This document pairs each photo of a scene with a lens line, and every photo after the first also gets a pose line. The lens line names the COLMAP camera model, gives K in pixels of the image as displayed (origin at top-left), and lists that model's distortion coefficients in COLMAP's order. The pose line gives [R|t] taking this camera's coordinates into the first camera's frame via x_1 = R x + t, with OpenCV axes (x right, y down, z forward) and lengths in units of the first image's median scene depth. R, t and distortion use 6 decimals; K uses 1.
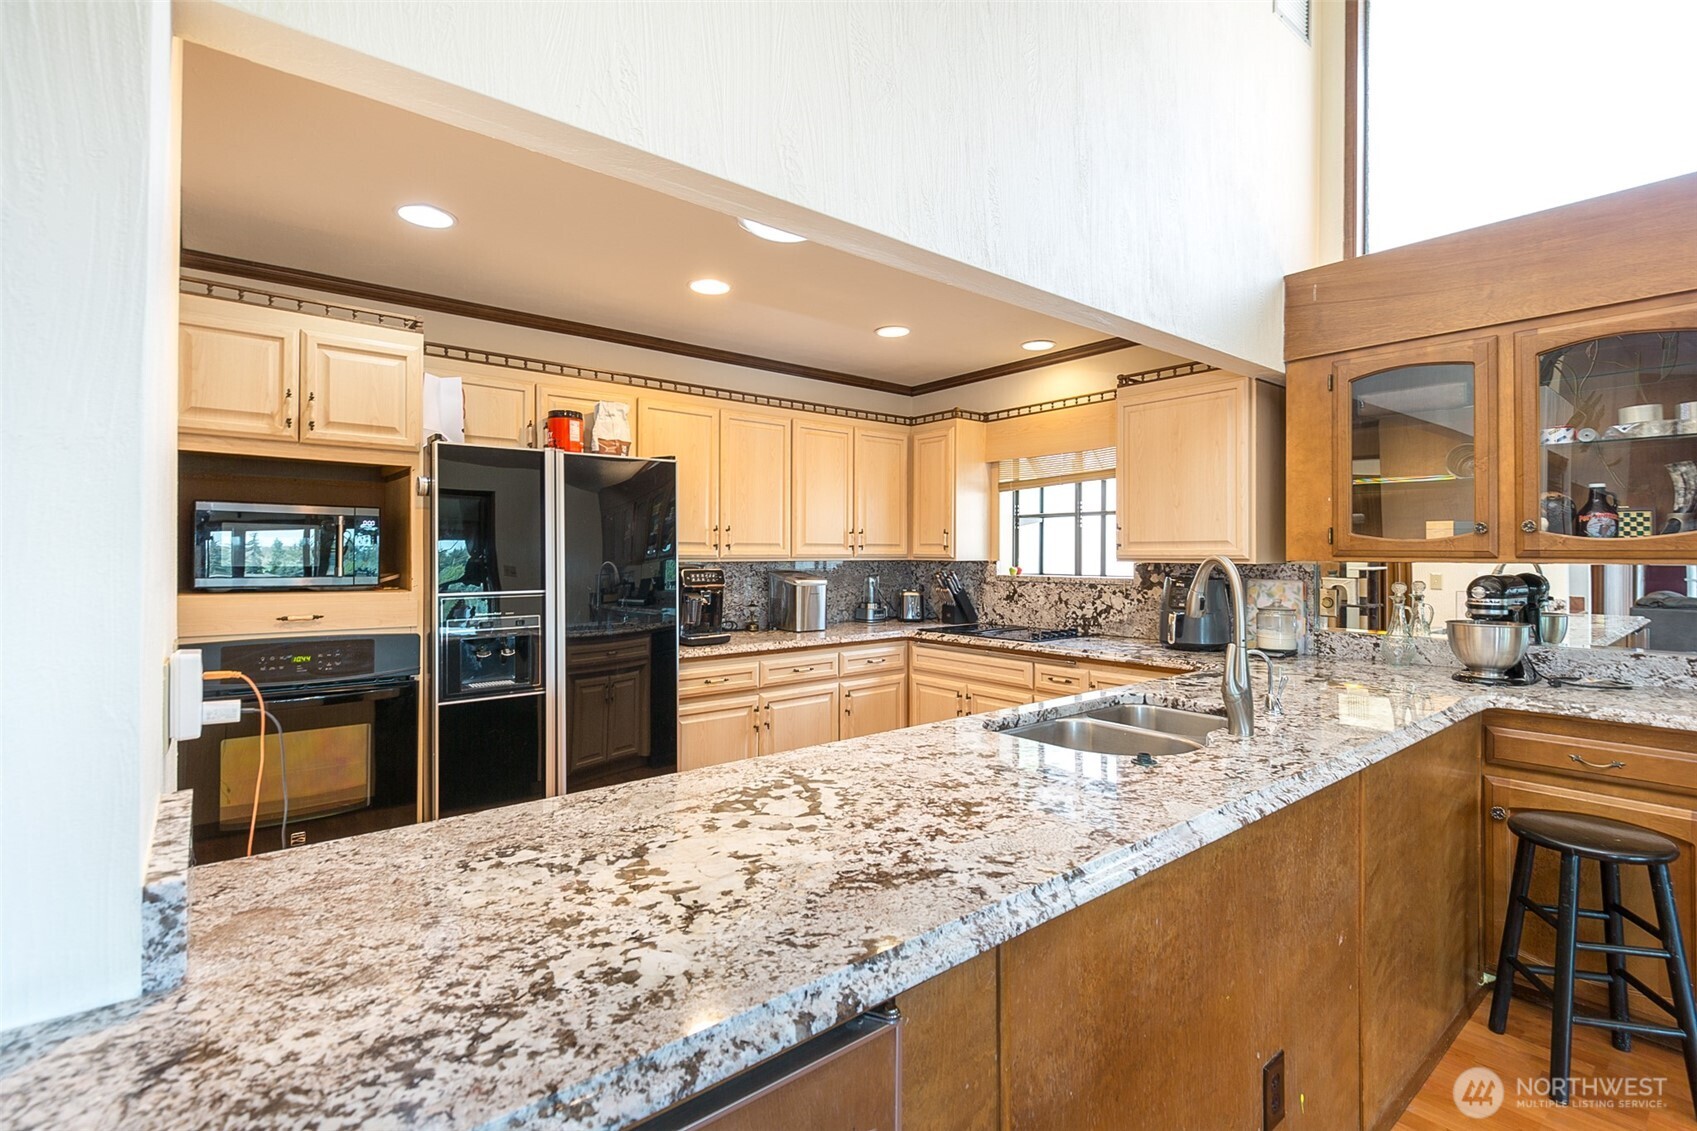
lens RADIAL K [[777.1, 0, 856.4], [0, 777.1, 556.9], [0, 0, 1]] dist [-0.000727, -0.002320]
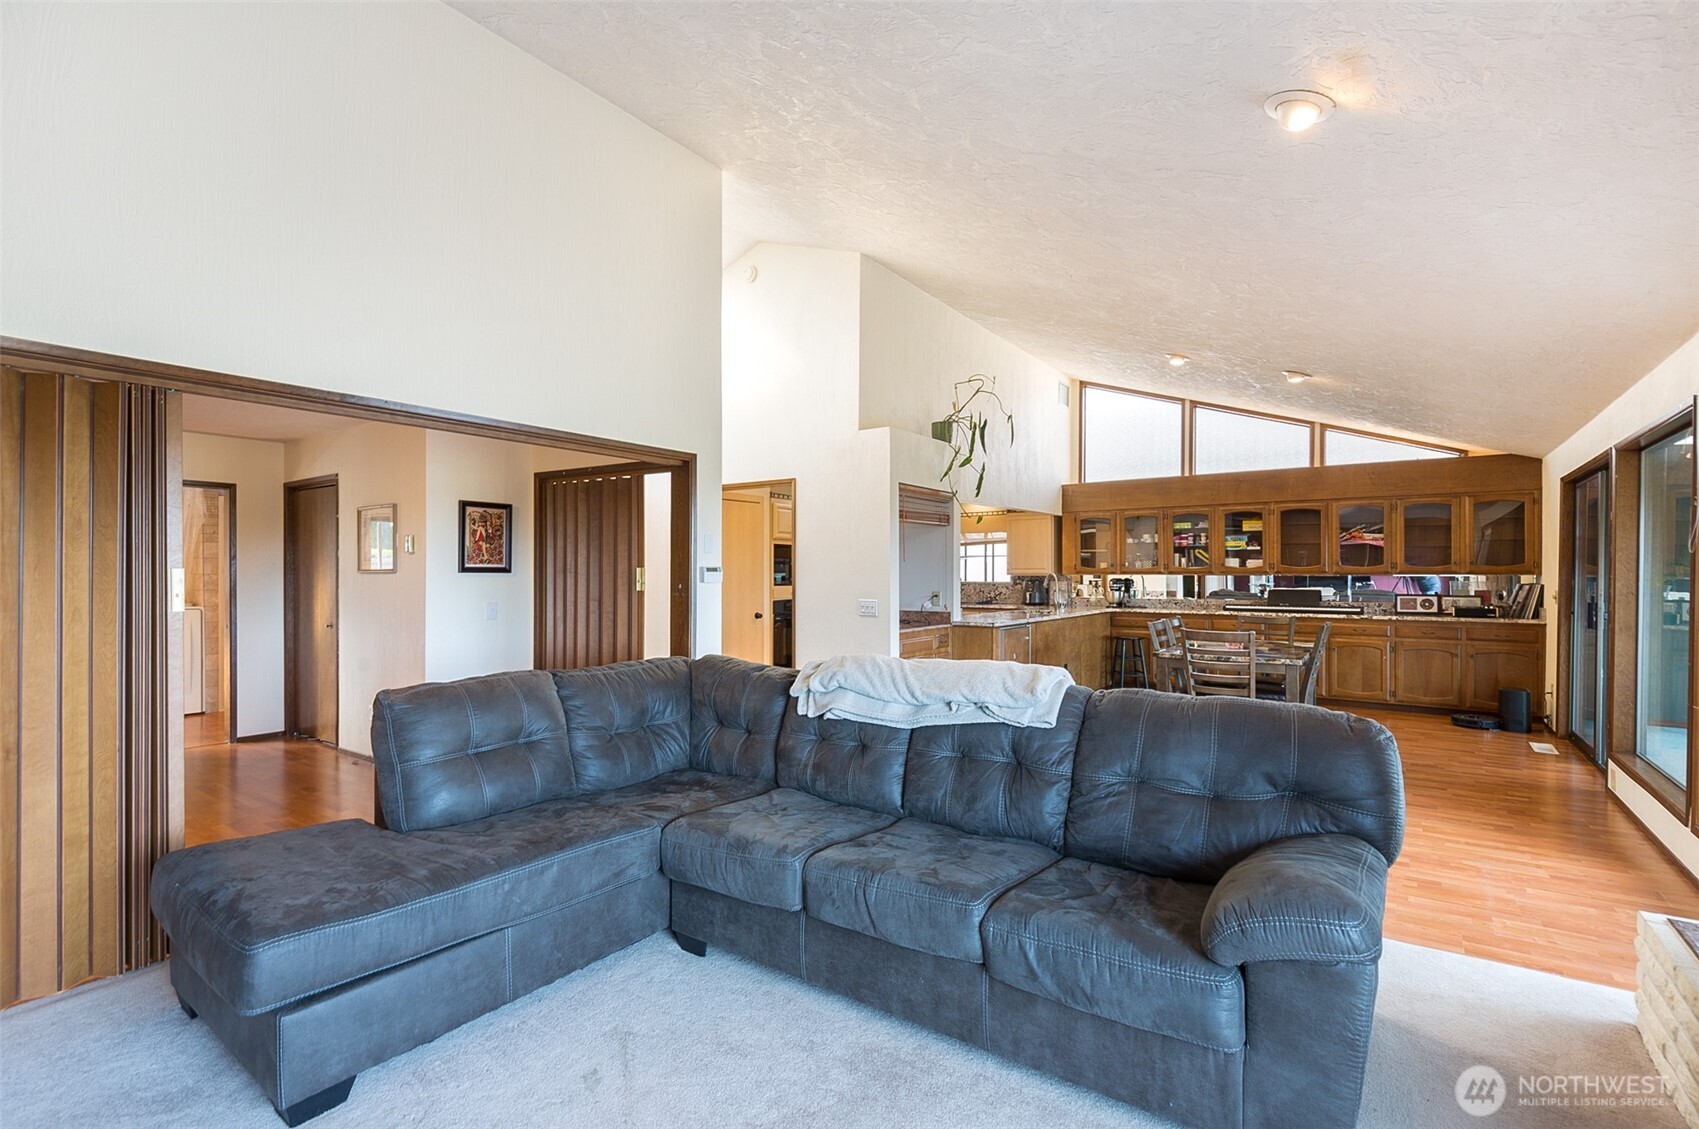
lens RADIAL K [[778.0, 0, 834.6], [0, 778.0, 573.5], [0, 0, 1]] dist [-0.000727, -0.002320]
pose [[0.971314, 0.000894, 0.237800, -1.351839], [0.001303, 0.999958, -0.009081, 0.033576], [-0.237798, 0.009130, 0.971272, -2.275201]]
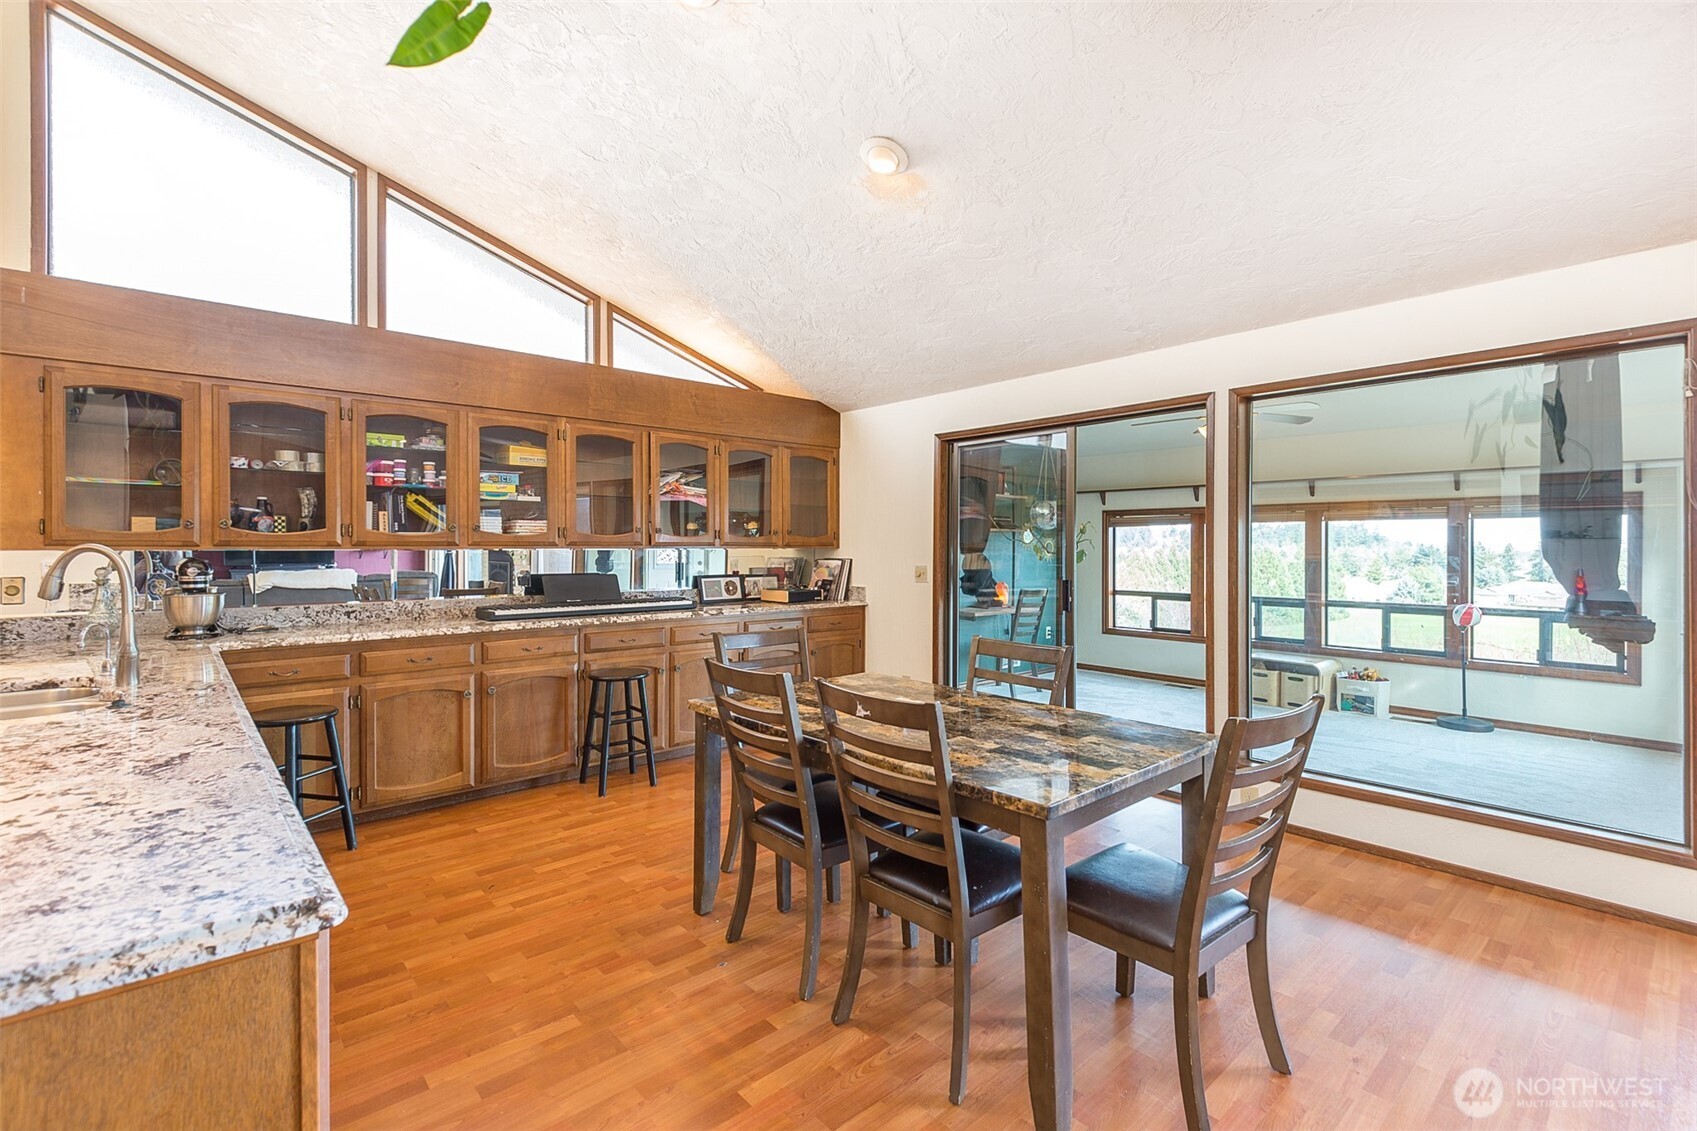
lens RADIAL K [[777.1, 0, 848.1], [0, 777.1, 548.8], [0, 0, 1]] dist [-0.000727, -0.002320]
pose [[-0.034508, -0.005615, 0.999389, -0.600257], [0.005338, 0.999969, 0.005803, 0.004486], [-0.999390, 0.005535, -0.034477, -0.095348]]
